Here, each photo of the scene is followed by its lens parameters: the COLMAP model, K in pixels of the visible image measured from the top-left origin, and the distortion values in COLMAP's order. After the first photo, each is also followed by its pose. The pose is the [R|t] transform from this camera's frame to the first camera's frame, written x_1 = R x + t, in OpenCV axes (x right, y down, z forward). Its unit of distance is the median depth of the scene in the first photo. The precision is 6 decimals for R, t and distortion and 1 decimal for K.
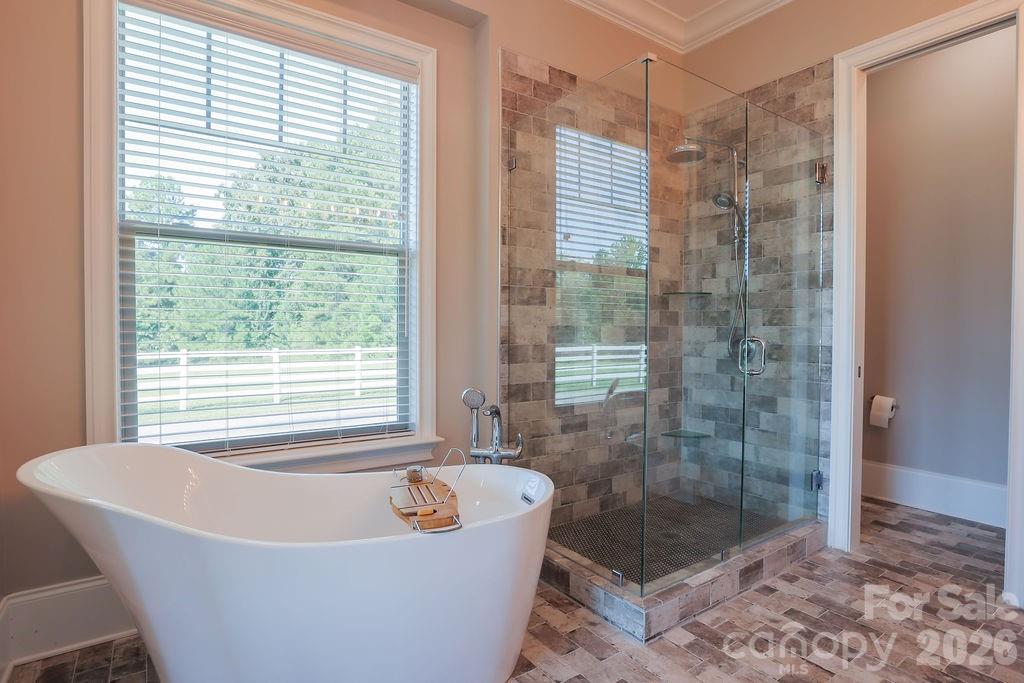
lens RADIAL K [[530.1, 0, 510.5], [0, 530.1, 339.9], [0, 0, 1]] dist [-0.045240, 0.011005]
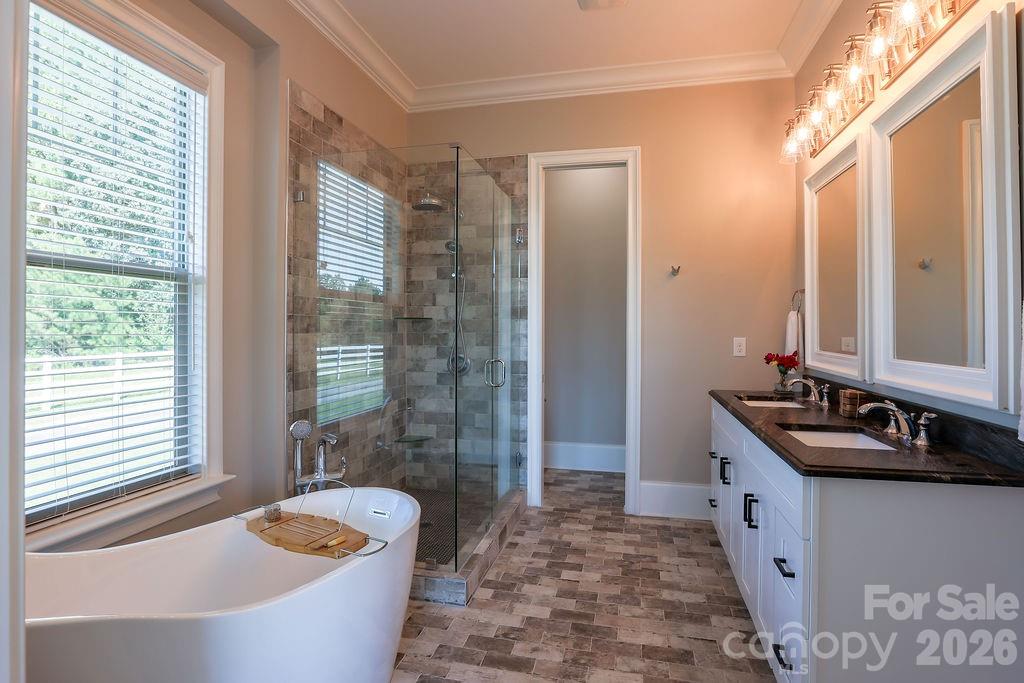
lens RADIAL K [[530.1, 0, 512.2], [0, 530.1, 334.4], [0, 0, 1]] dist [-0.045240, 0.011005]
pose [[0.746602, -0.007543, 0.665228, -0.349250], [0.017967, 0.999800, -0.008828, -0.046589], [-0.665028, 0.018543, 0.746588, -0.027769]]
